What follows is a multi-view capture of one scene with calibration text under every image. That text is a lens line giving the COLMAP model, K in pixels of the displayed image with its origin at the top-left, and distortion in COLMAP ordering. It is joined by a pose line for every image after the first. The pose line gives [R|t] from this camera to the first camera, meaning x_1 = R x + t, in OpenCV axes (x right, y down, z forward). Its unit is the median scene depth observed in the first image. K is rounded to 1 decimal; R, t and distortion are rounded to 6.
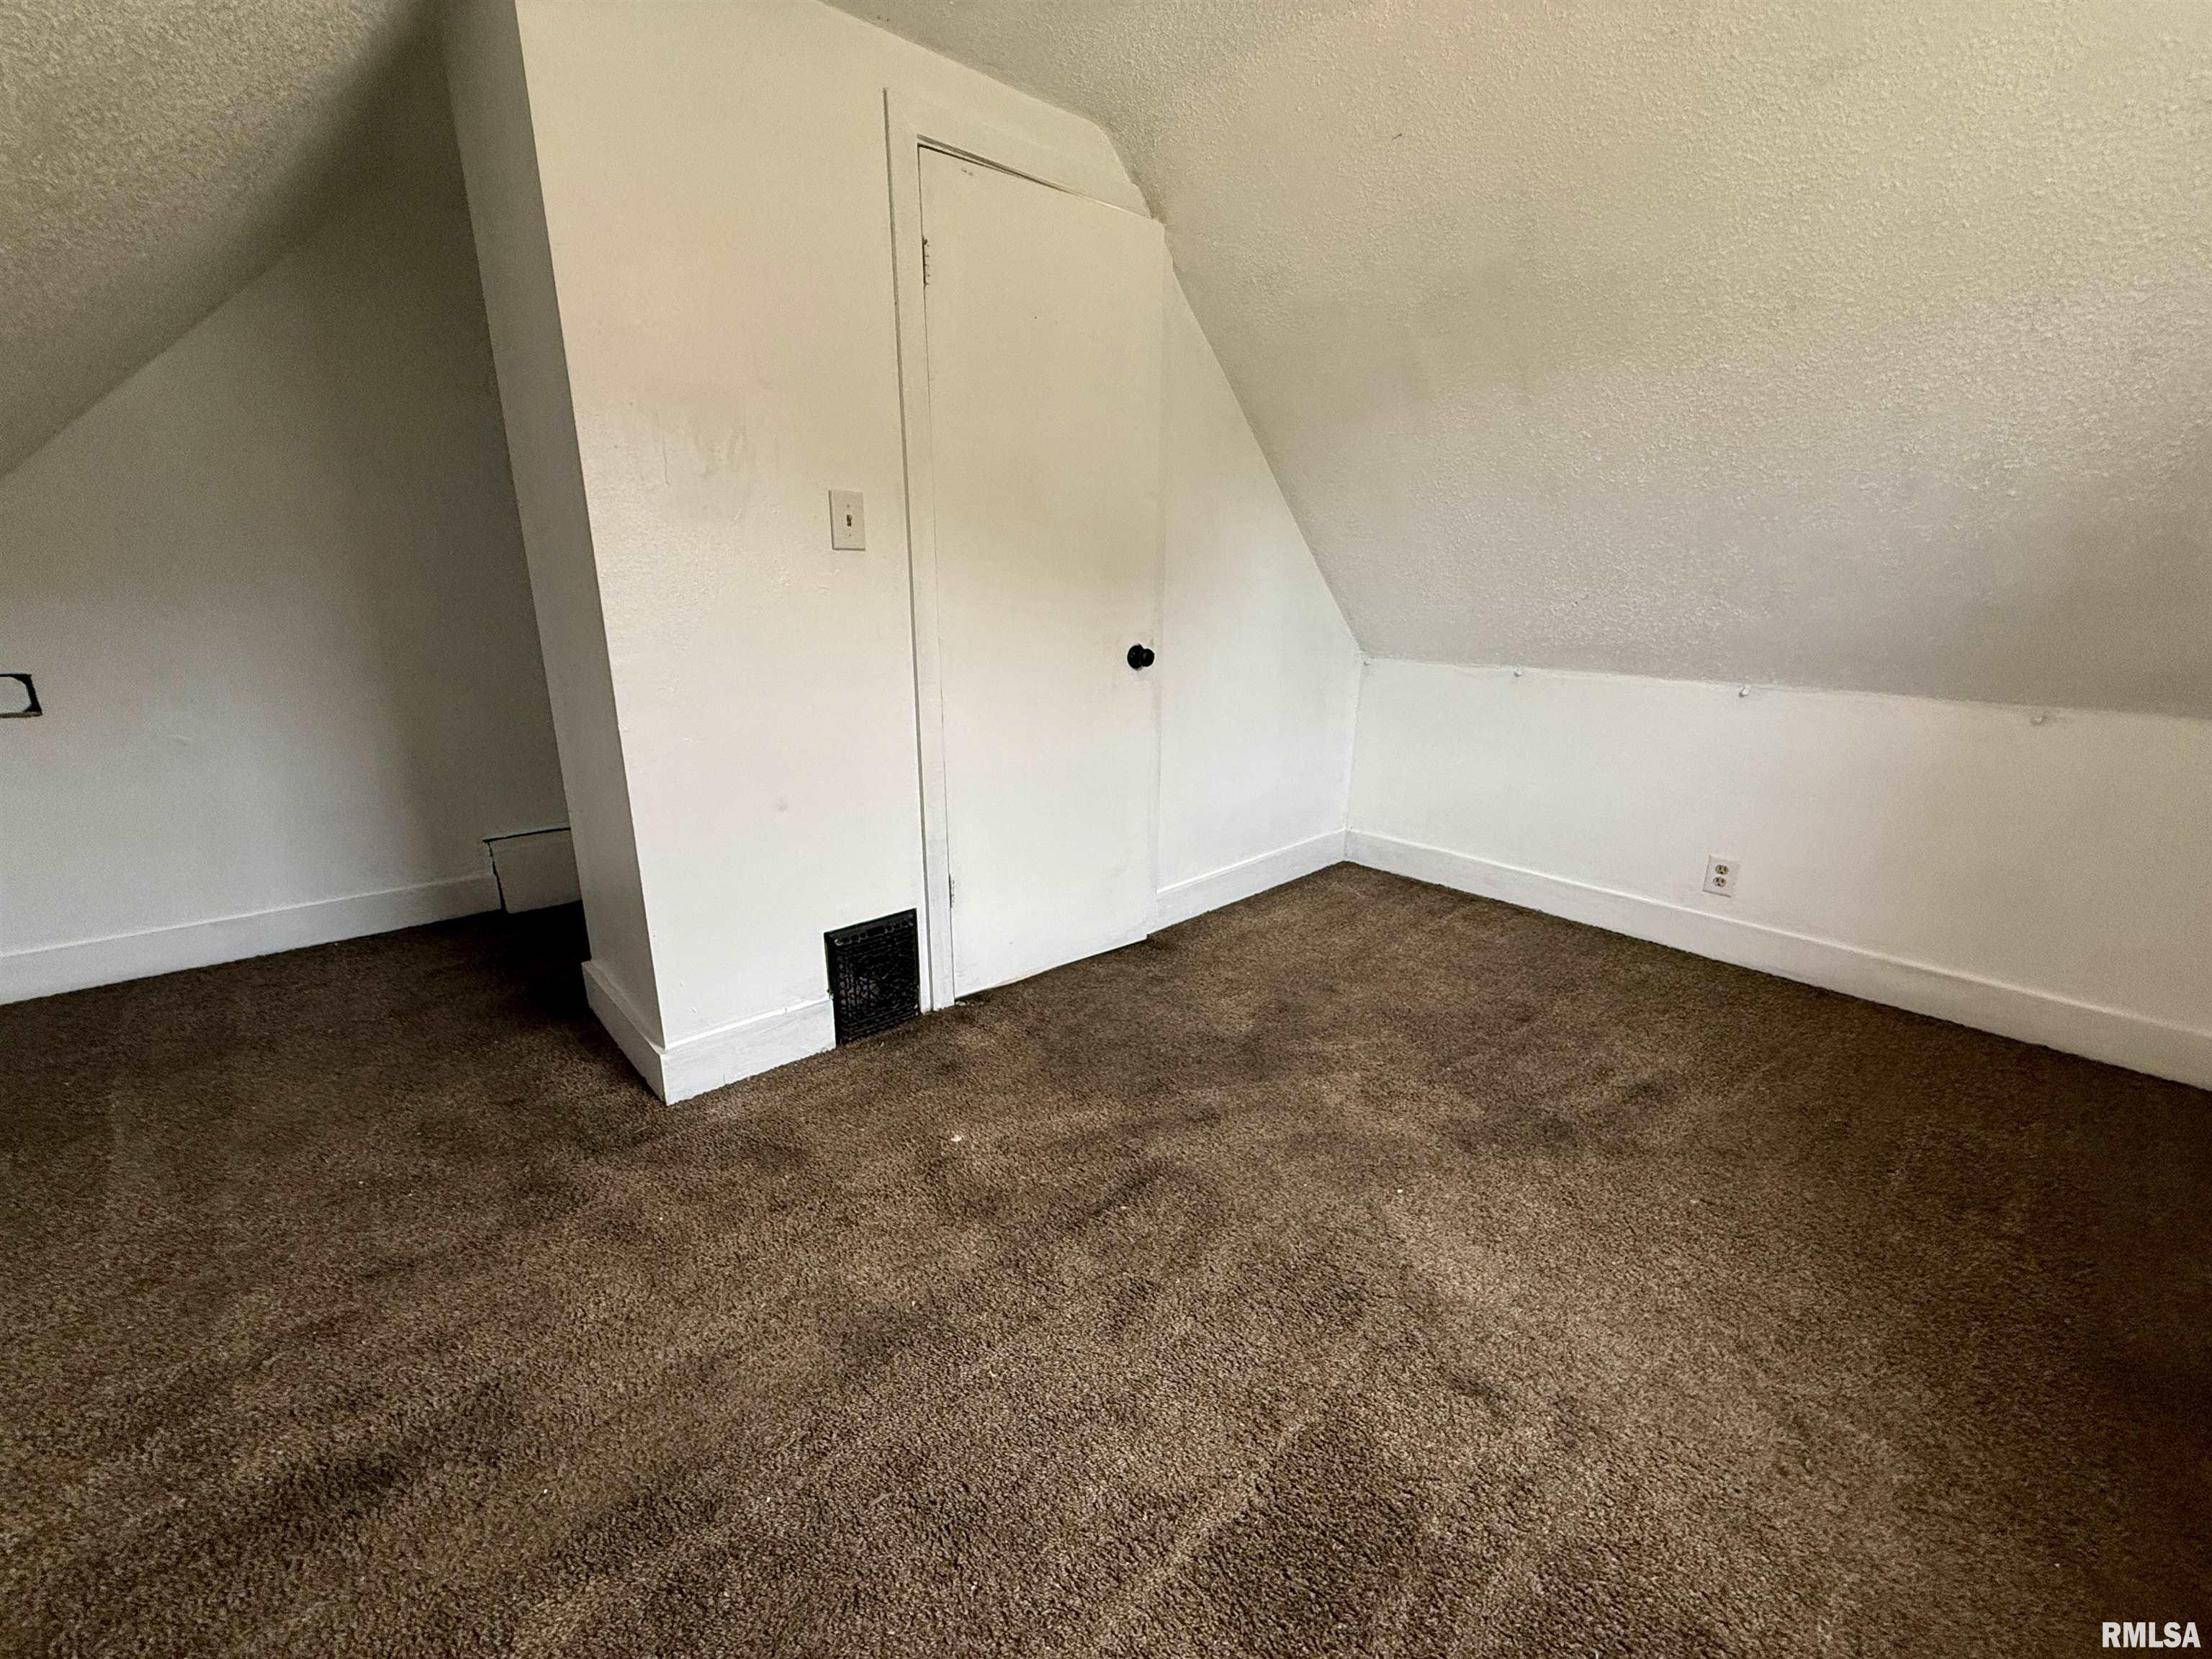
lens RADIAL K [[876.5, 0, 1099.0], [0, 876.5, 831.1], [0, 0, 1]] dist [-0.002012, -0.000414]
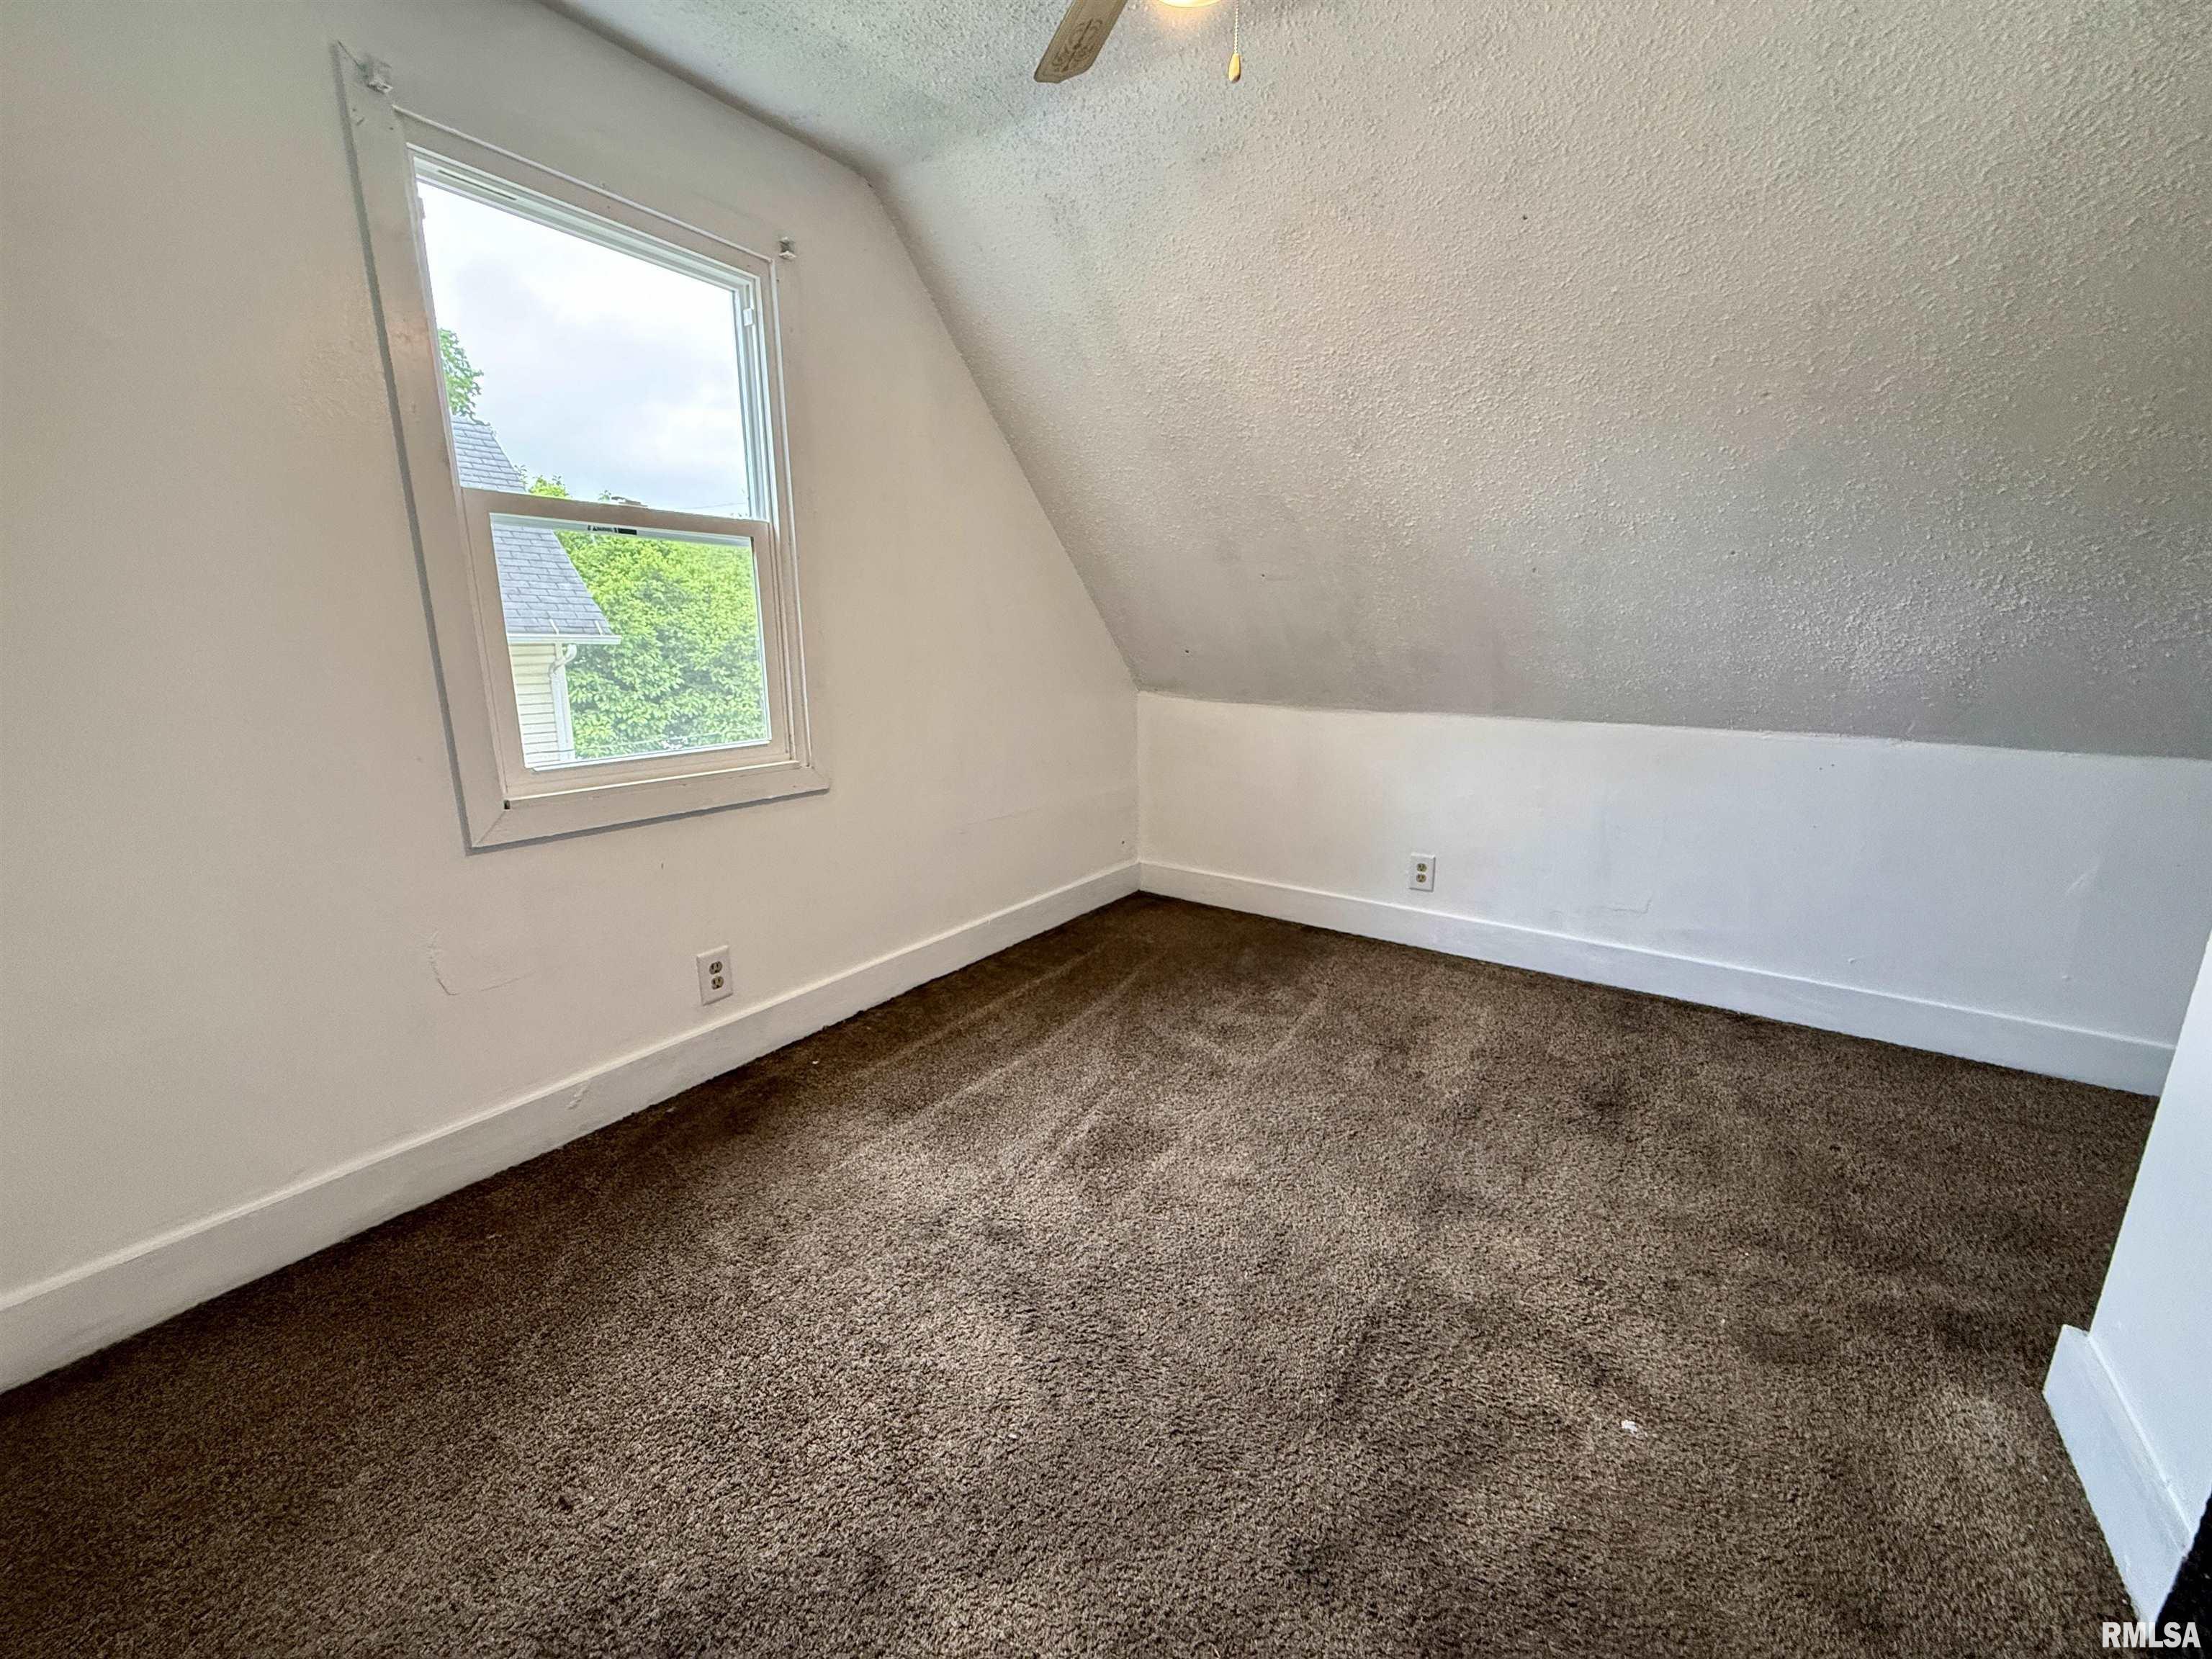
lens RADIAL K [[876.5, 0, 1099.0], [0, 876.5, 831.1], [0, 0, 1]] dist [-0.002012, -0.000414]
pose [[-0.972569, 0.032577, -0.230320, 0.473434], [-0.083625, 0.874982, 0.476879, -0.432131], [0.217061, 0.483059, -0.848256, 1.543313]]
